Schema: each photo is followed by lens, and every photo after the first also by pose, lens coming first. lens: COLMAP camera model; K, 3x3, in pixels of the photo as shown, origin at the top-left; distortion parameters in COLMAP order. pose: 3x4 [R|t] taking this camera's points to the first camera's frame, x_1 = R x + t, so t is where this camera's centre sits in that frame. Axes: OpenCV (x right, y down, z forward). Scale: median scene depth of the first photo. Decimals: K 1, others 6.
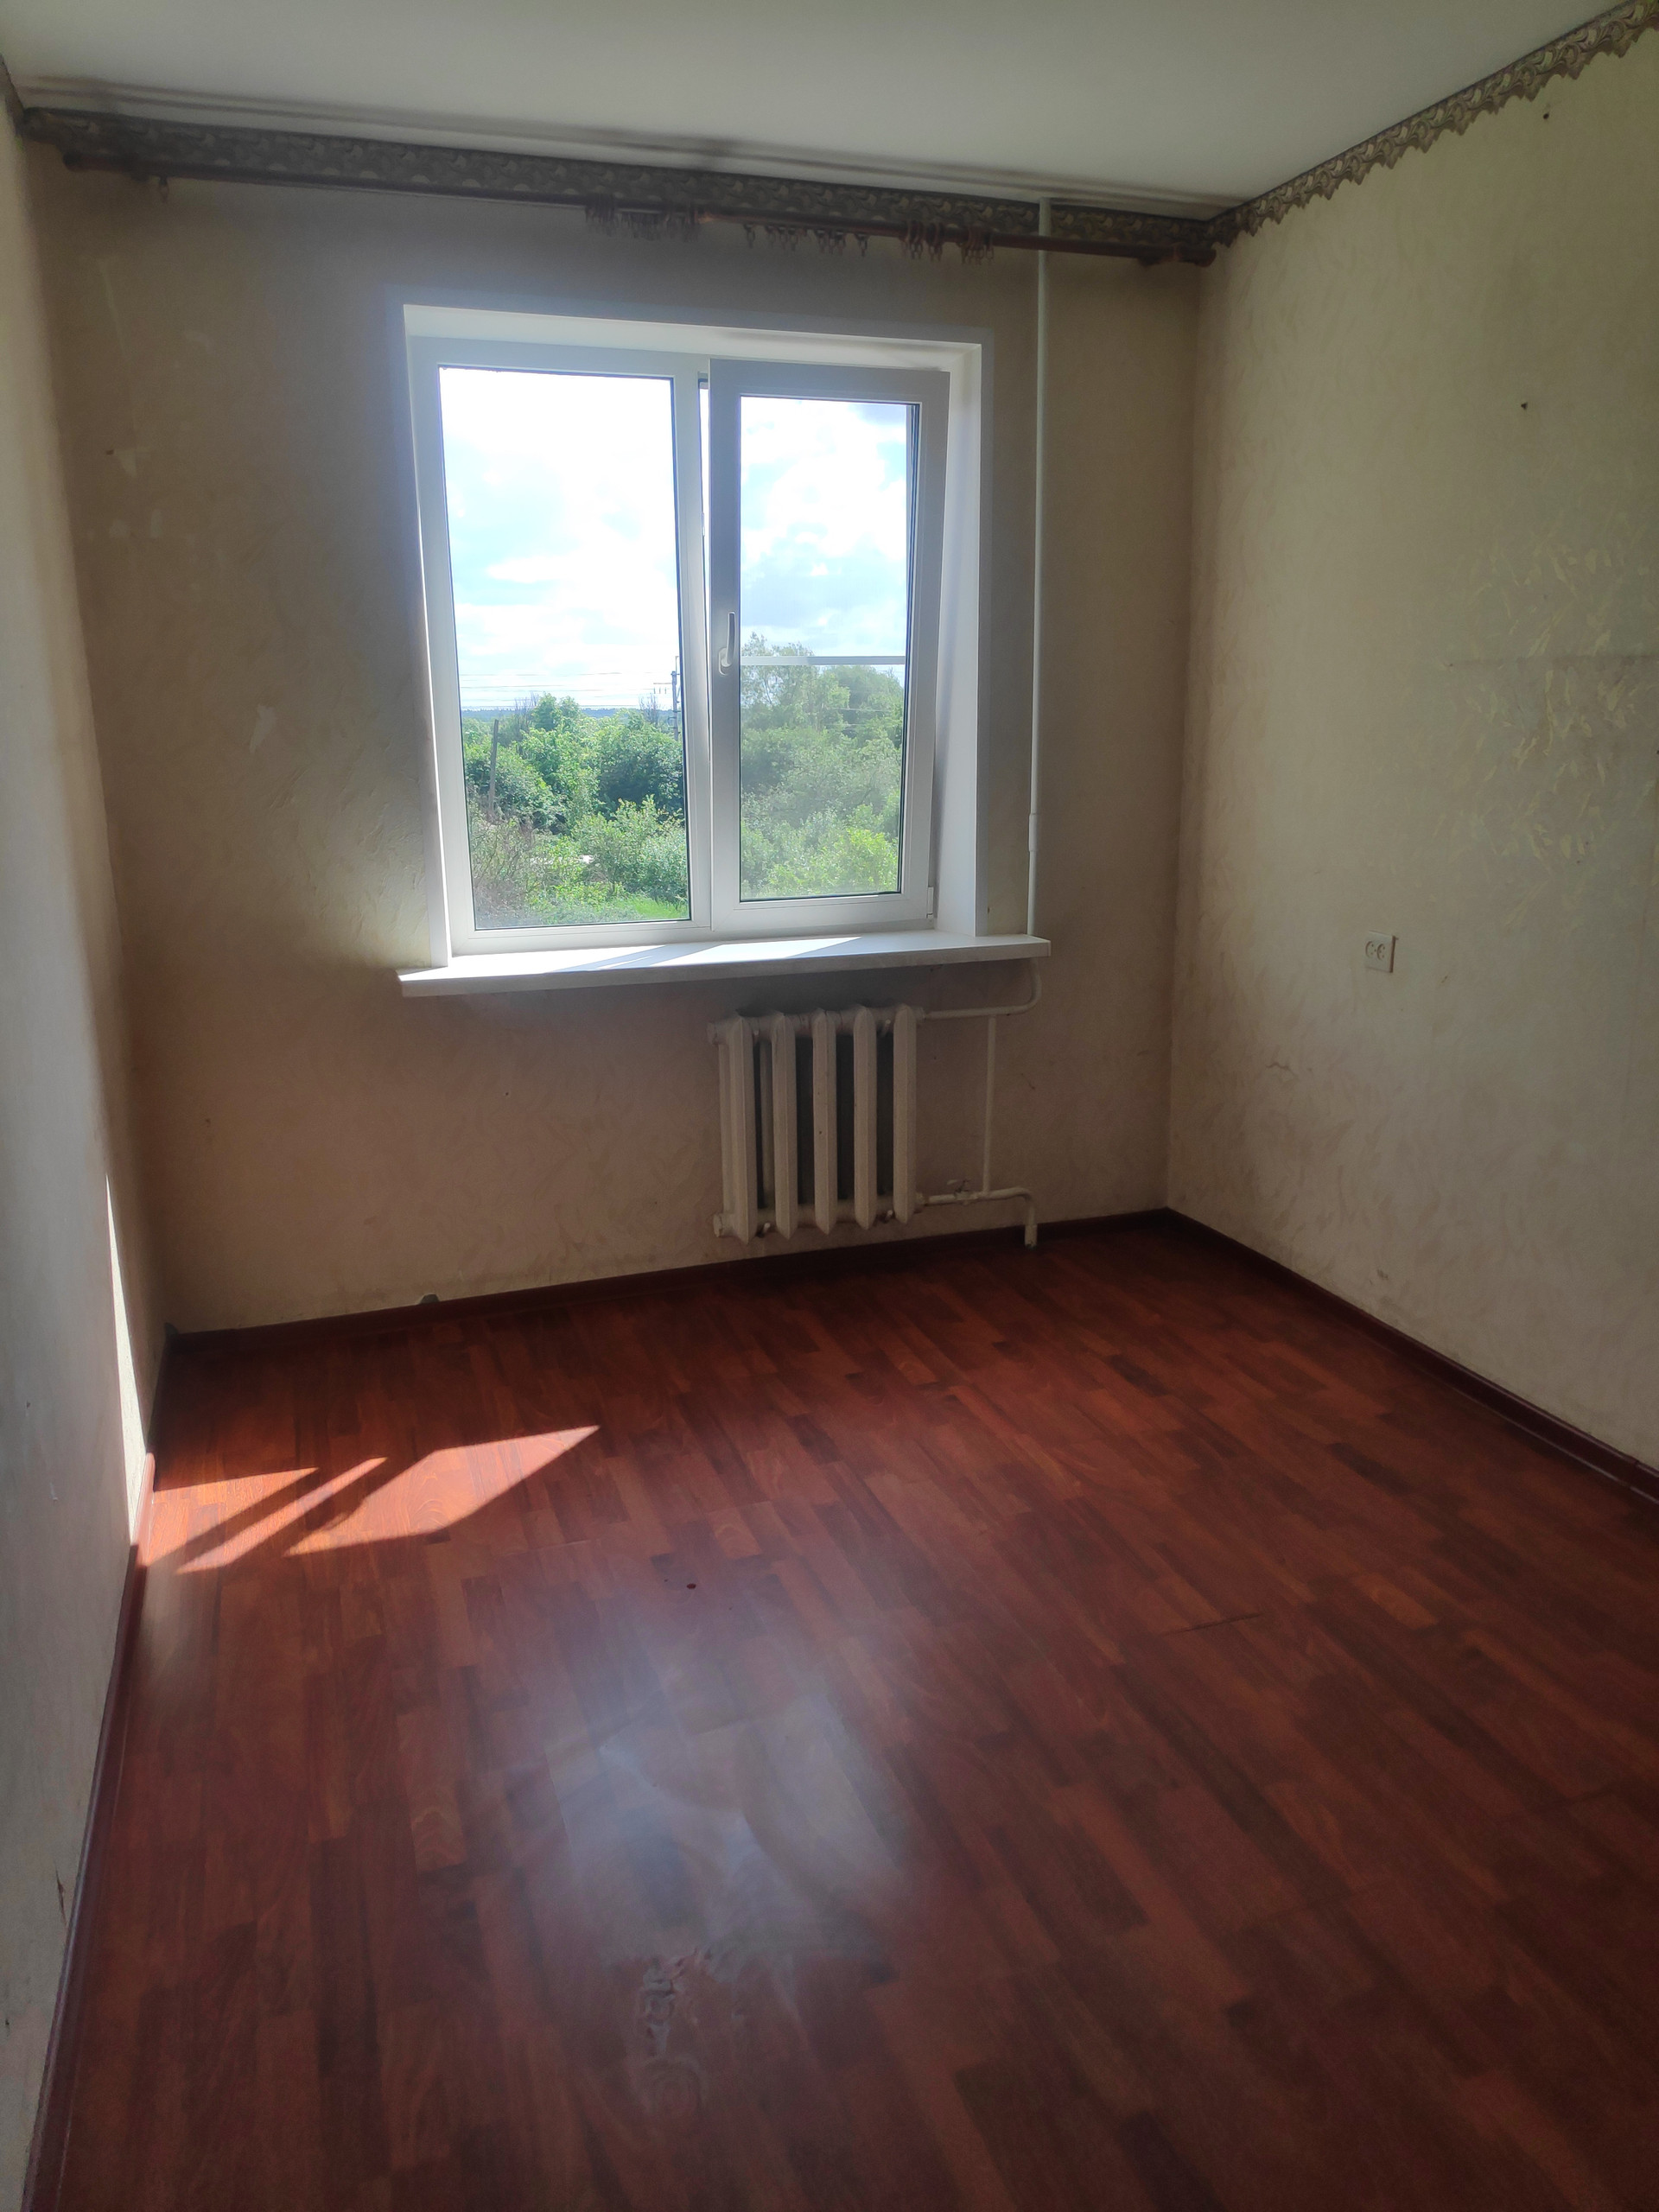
lens RADIAL K [[1587.6, 0, 829.5], [0, 1587.6, 1106.0], [0, 0, 1]] dist [0.003070, 0.000125]
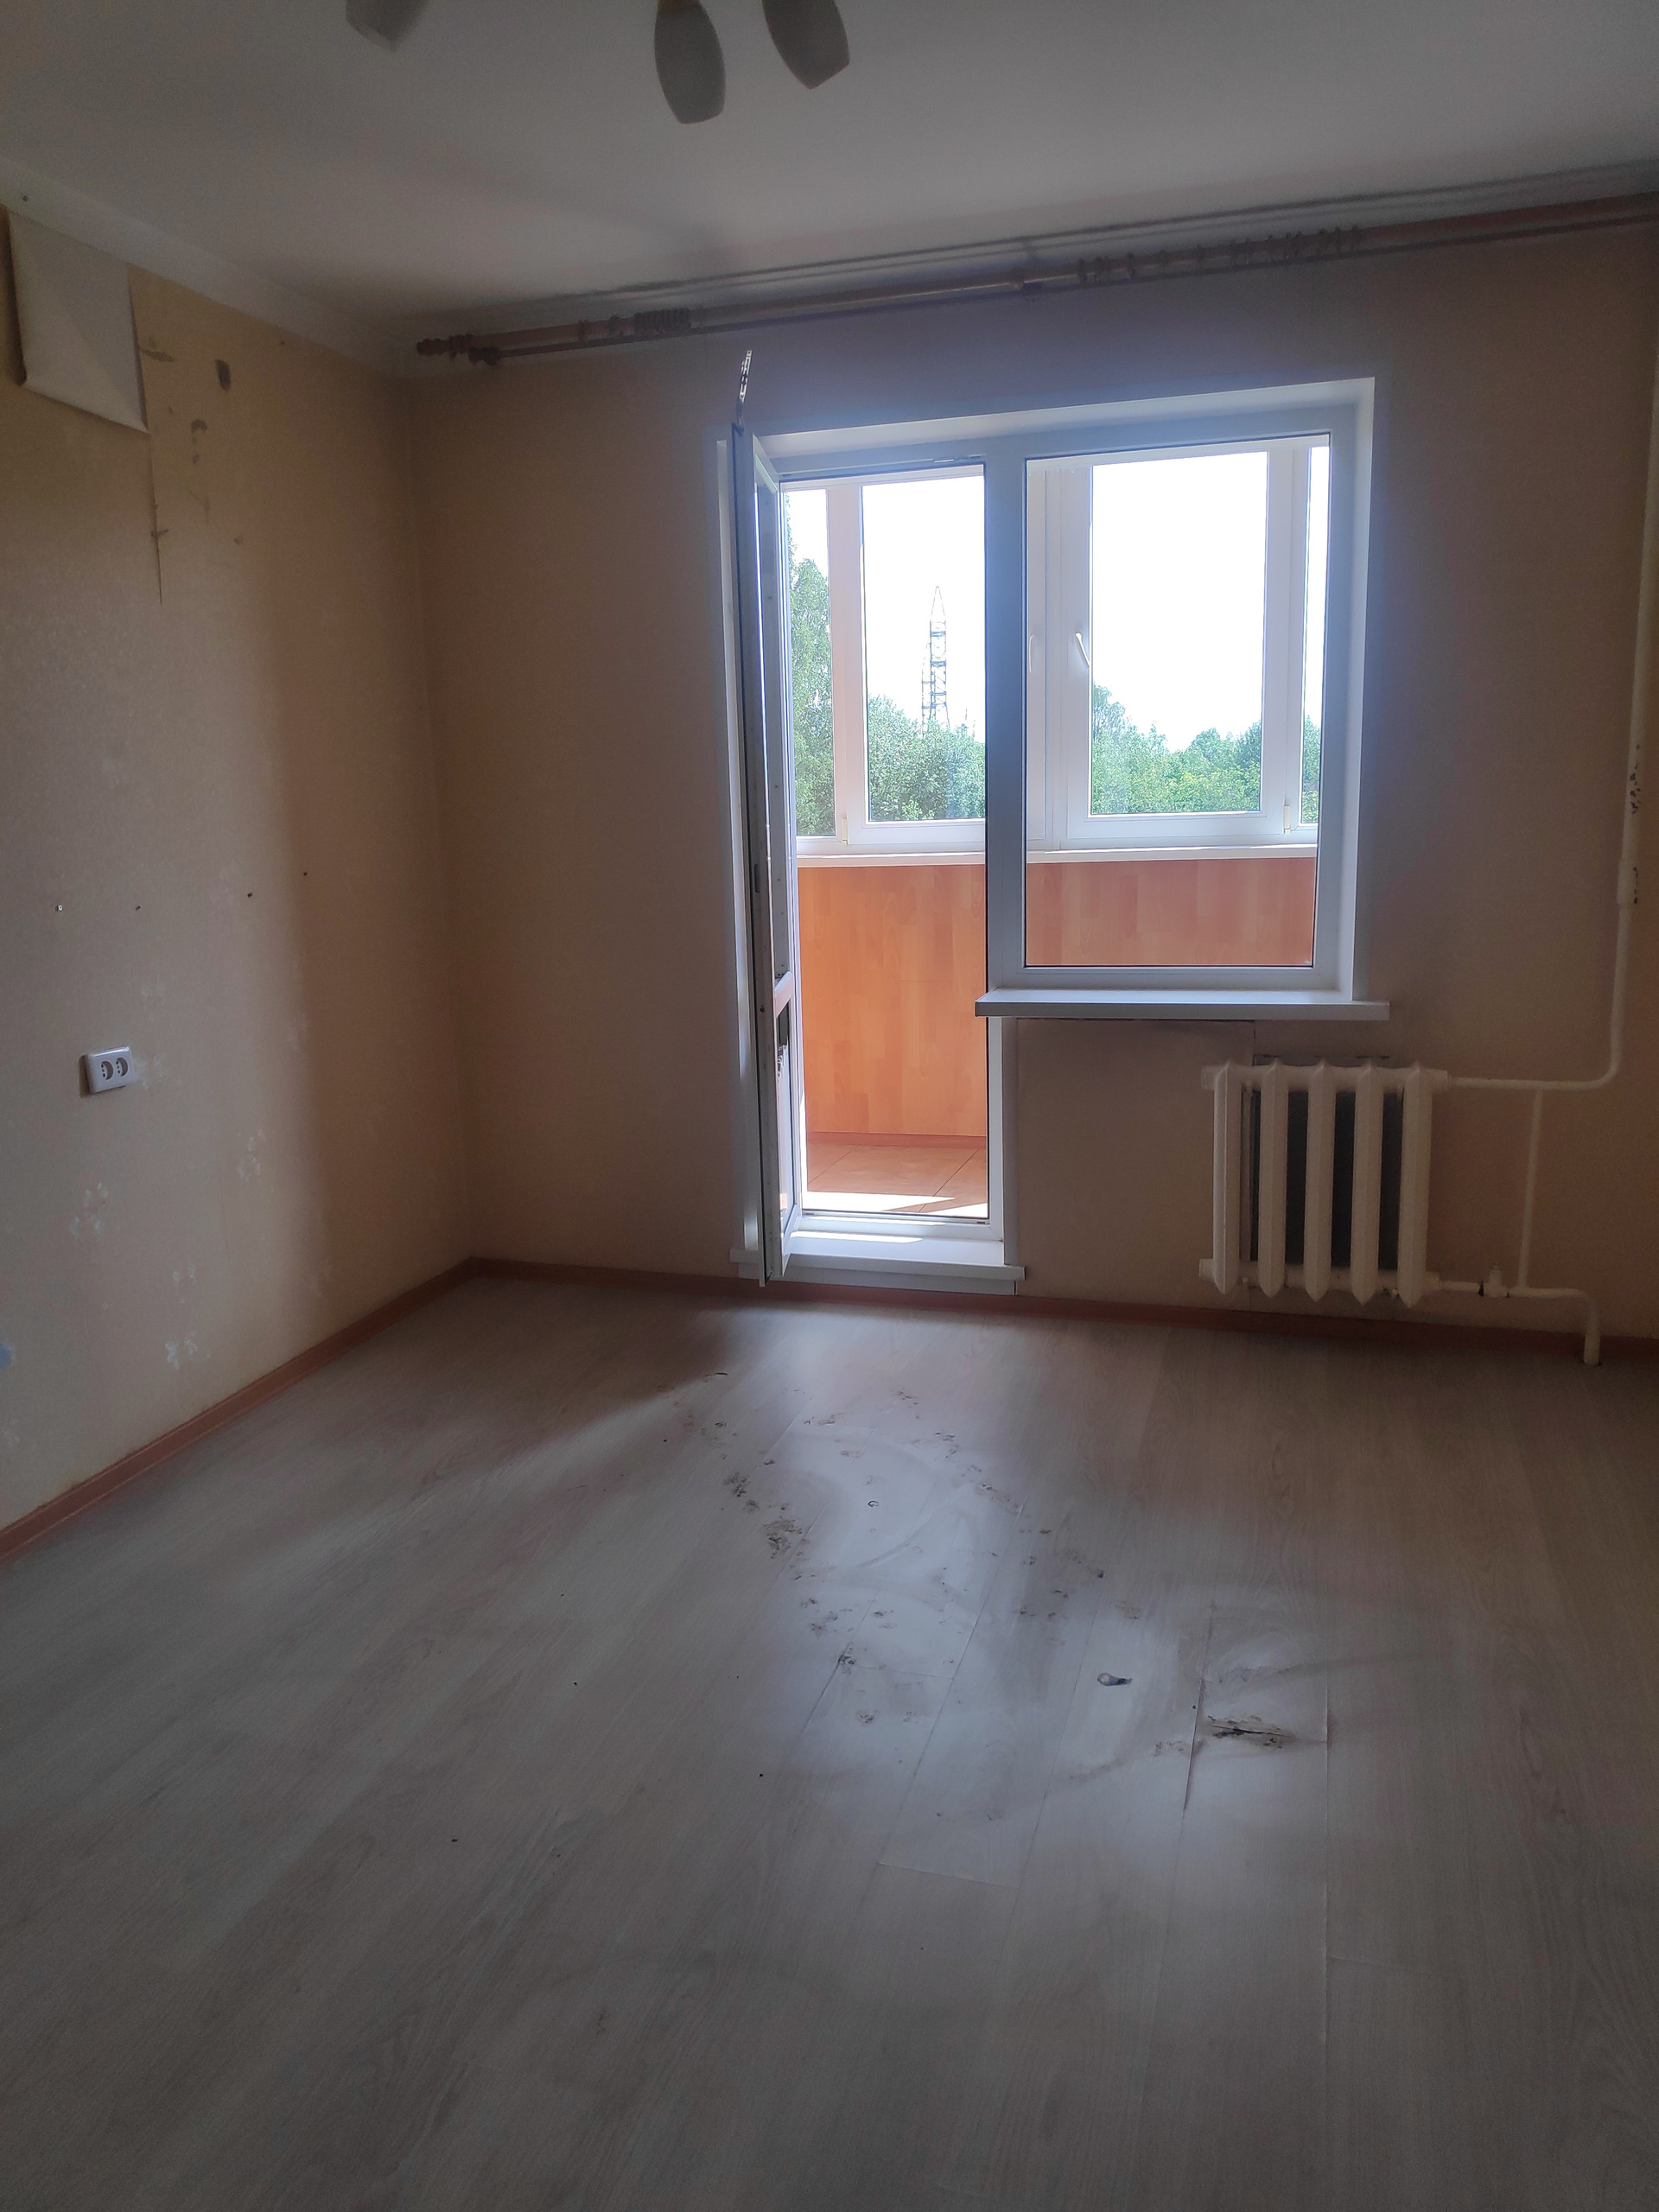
lens RADIAL K [[1587.6, 0, 829.5], [0, 1587.6, 1106.0], [0, 0, 1]] dist [0.003070, 0.000125]
pose [[0.806052, 0.101094, -0.583147, 0.312614], [-0.116445, 0.993134, 0.011214, -0.011929], [0.580277, 0.058866, 0.812289, 0.048390]]
